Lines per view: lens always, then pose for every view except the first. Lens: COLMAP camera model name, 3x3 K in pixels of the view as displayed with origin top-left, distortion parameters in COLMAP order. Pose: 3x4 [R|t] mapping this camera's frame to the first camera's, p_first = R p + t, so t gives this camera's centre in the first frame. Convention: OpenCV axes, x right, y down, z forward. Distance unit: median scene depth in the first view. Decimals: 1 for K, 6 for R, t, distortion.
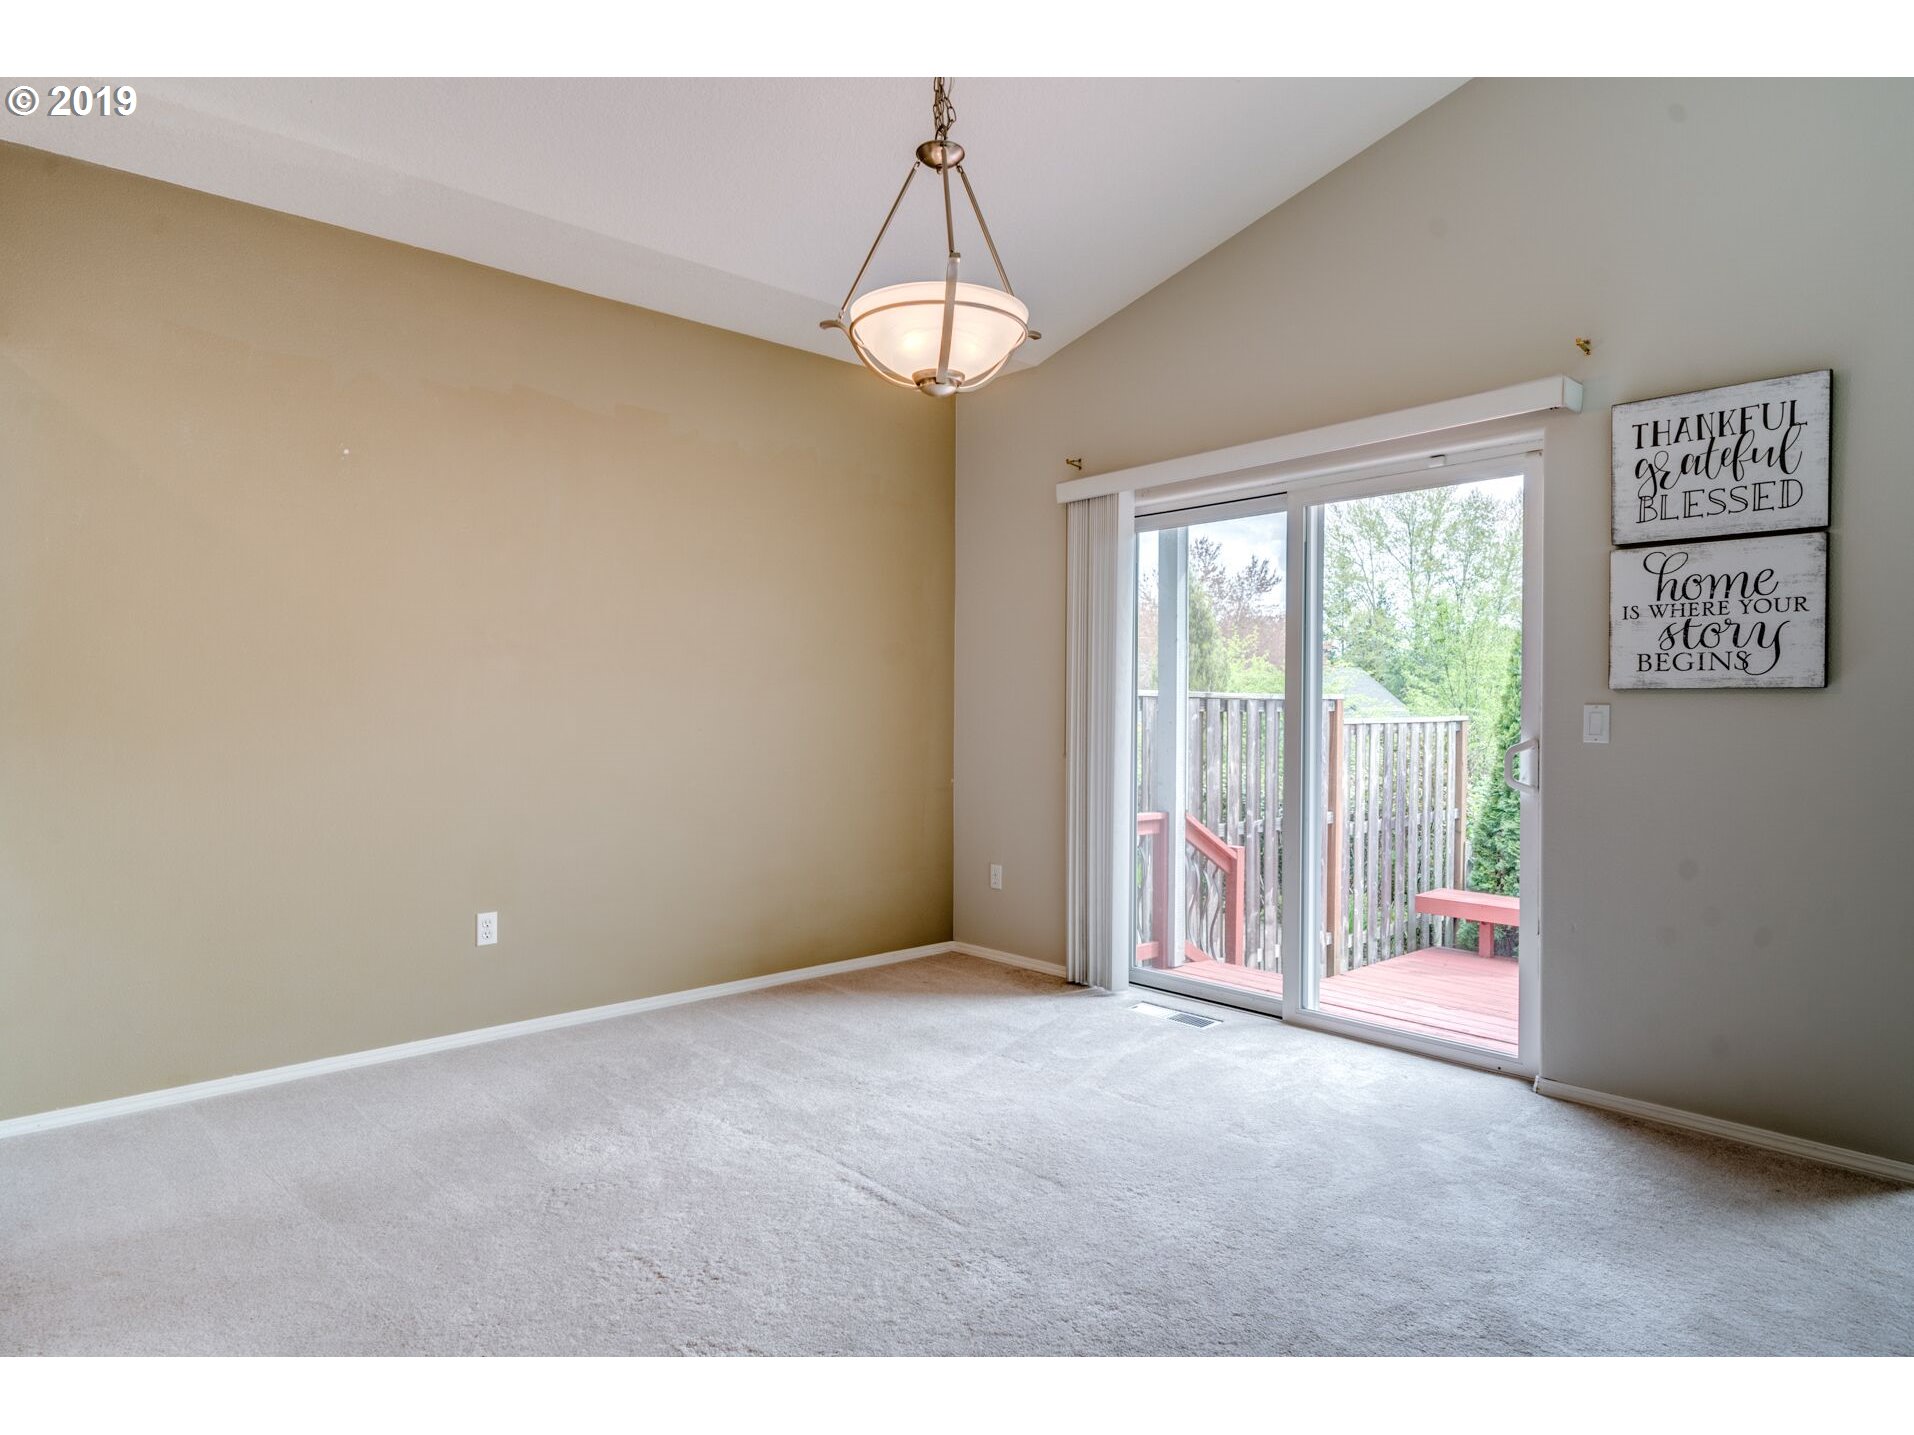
lens RADIAL K [[1124.4, 0, 952.1], [0, 1124.4, 727.6], [0, 0, 1]] dist [0.001728, 0.001830]
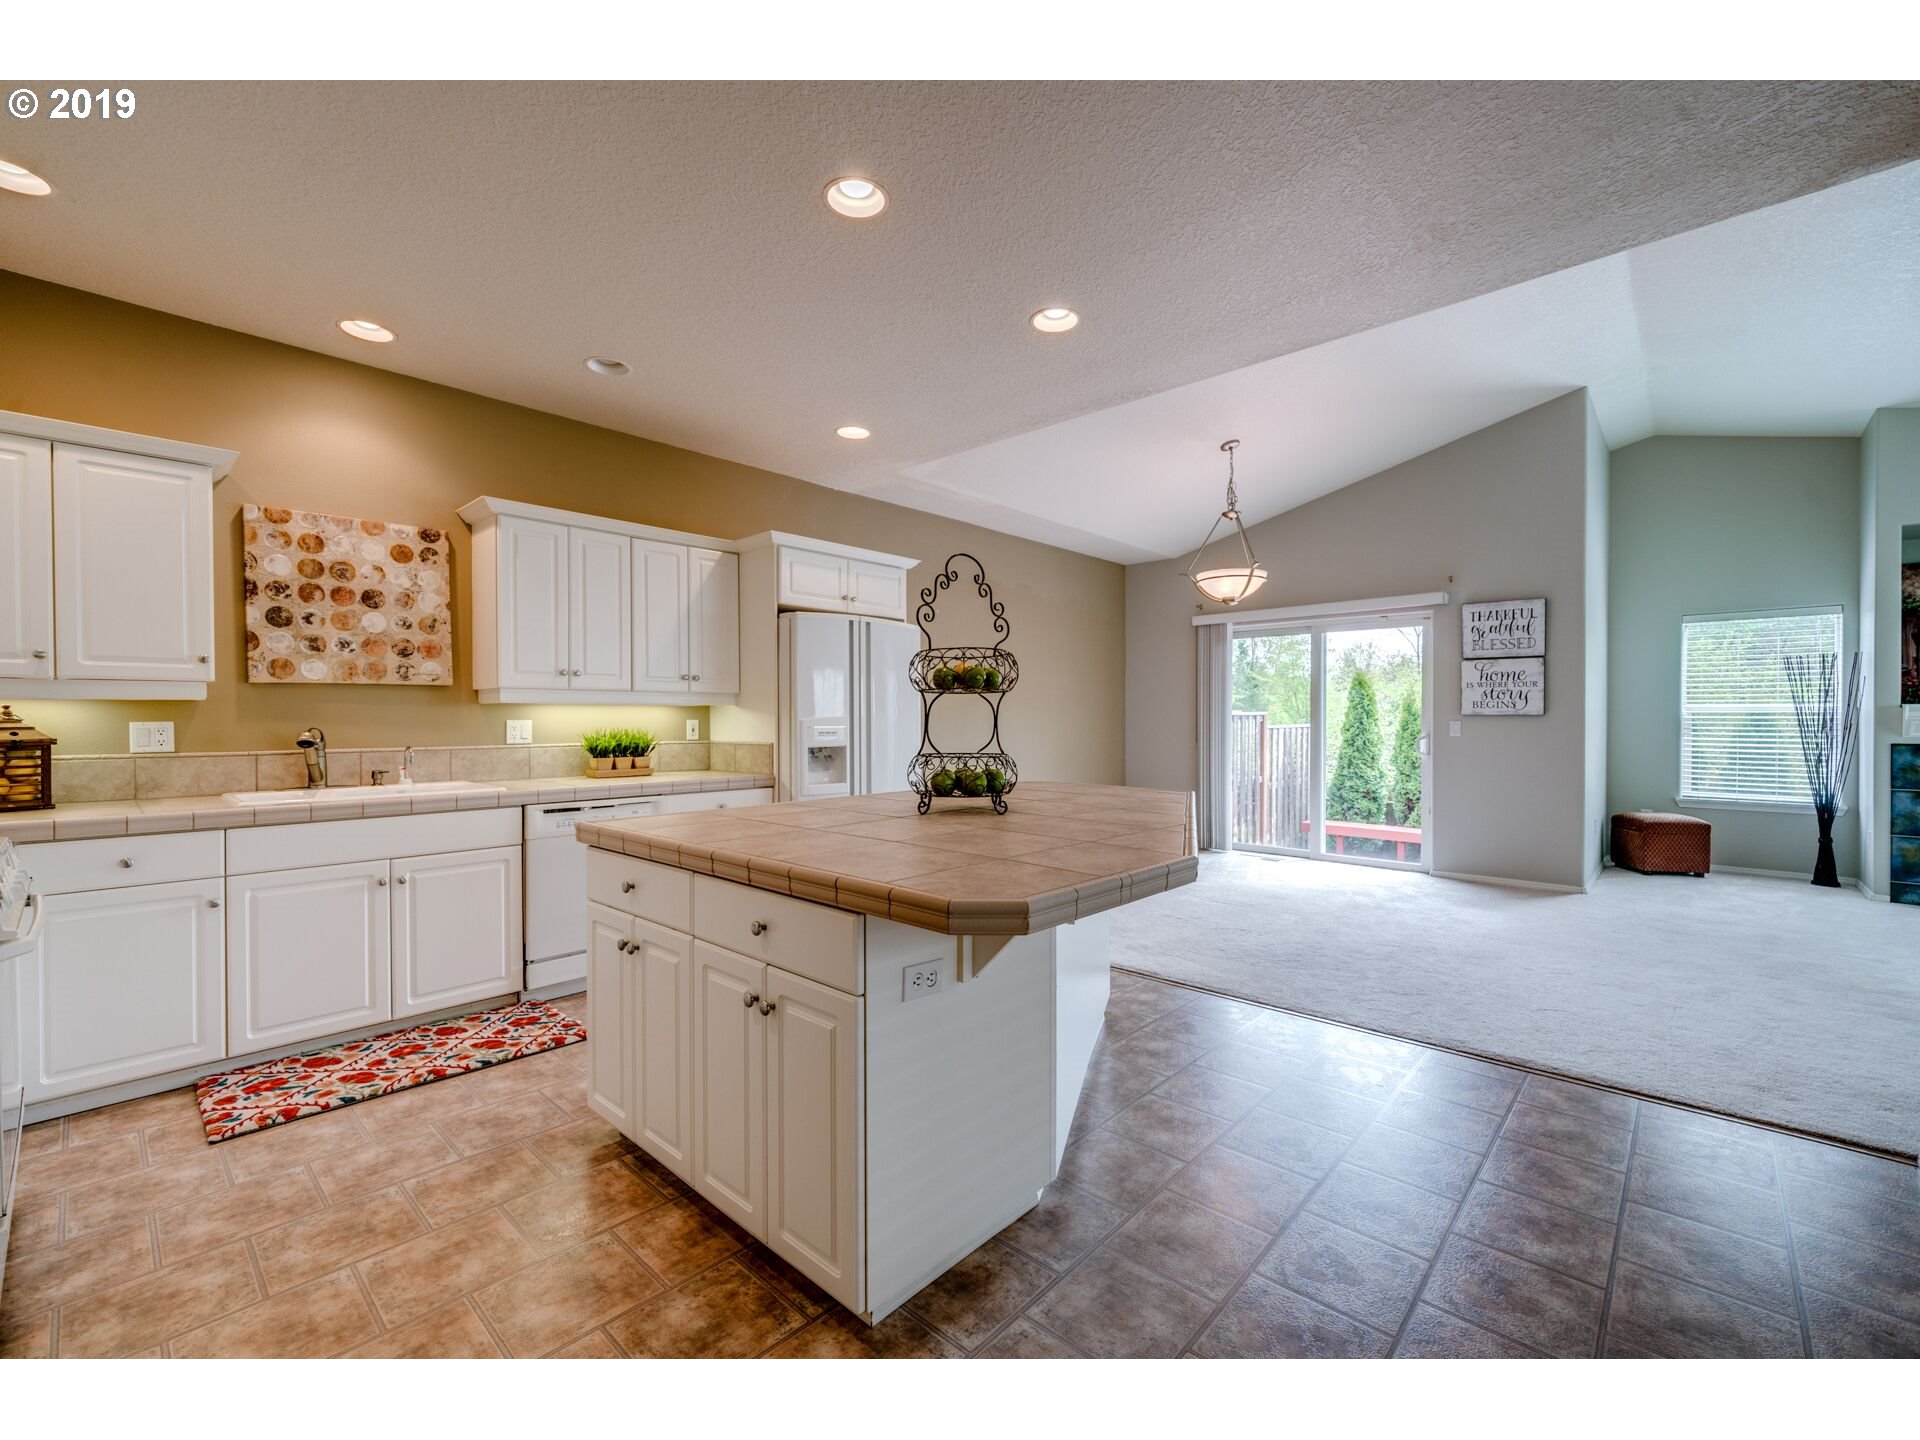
lens RADIAL K [[809.5, 0, 959.6], [0, 809.5, 725.4], [0, 0, 1]] dist [-0.001749, -0.000793]
pose [[0.996461, -0.000796, 0.084057, -0.709883], [0.001349, 0.999978, -0.006524, 0.000117], [-0.084050, 0.006614, 0.996440, -0.737414]]
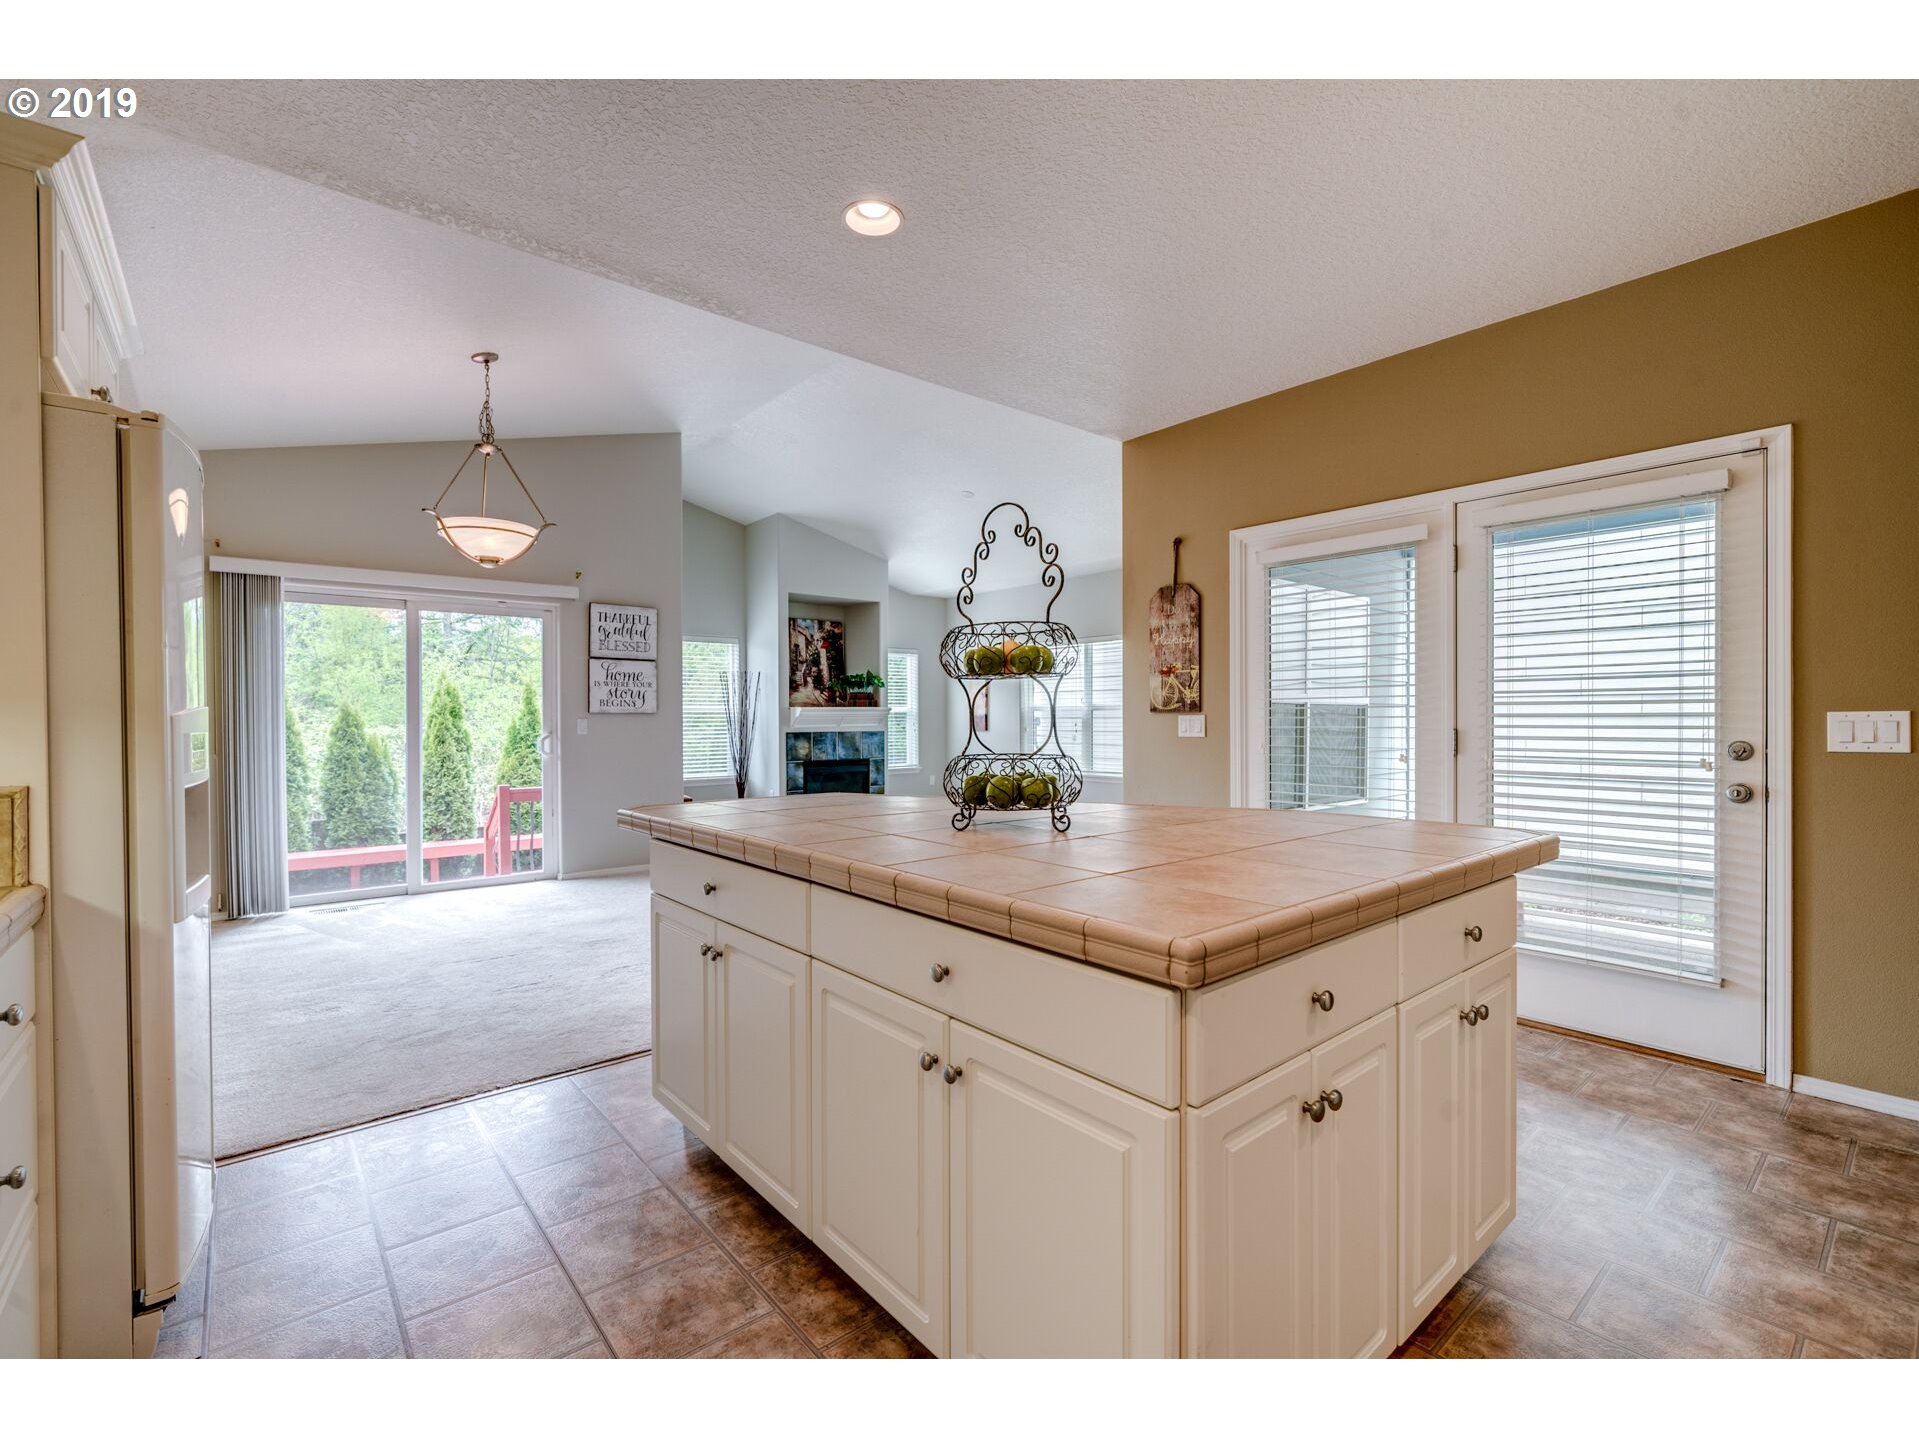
lens RADIAL K [[850.0, 0, 961.9], [0, 850.0, 732.0], [0, 0, 1]] dist [-0.009065, -0.000648]
pose [[0.037111, -0.019341, 0.999124, -1.323332], [0.018866, 0.999648, 0.018650, -0.011185], [-0.999133, 0.018157, 0.037463, 0.087718]]
